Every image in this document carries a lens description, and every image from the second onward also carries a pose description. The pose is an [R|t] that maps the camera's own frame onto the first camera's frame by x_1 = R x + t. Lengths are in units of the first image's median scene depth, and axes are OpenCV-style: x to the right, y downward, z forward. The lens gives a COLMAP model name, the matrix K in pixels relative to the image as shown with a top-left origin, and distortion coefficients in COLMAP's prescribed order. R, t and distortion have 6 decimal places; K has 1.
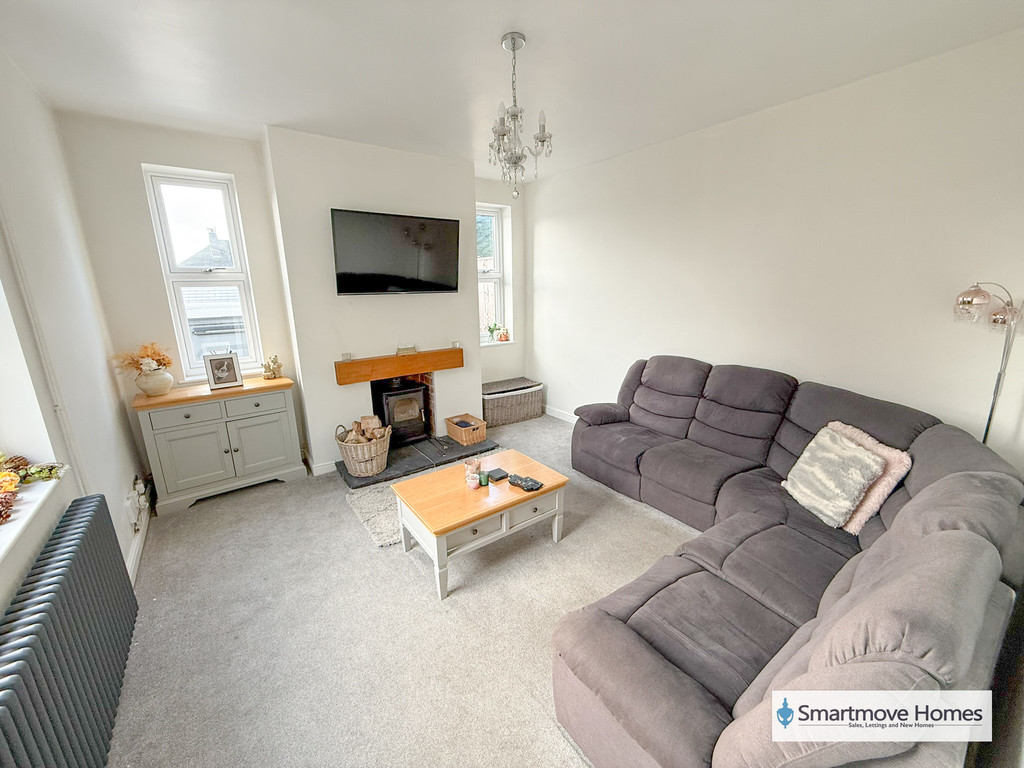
lens RADIAL K [[407.7, 0, 511.0], [0, 407.7, 387.2], [0, 0, 1]] dist [0.000170, 0.000064]
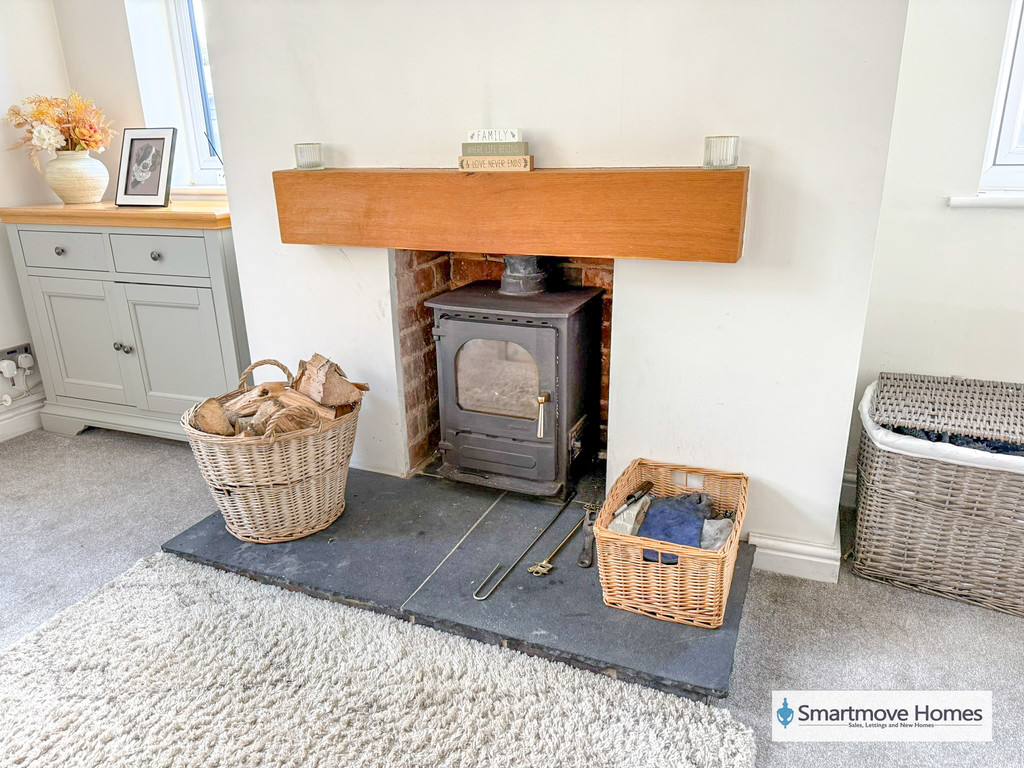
lens RADIAL K [[714.4, 0, 512.6], [0, 714.4, 380.5], [0, 0, 1]] dist [0.047294, -0.047001]
pose [[0.507720, 0.278672, -0.815207, 0.157879], [-0.200793, 0.958458, 0.202585, -0.047293], [0.837796, 0.060831, 0.542584, 0.762298]]
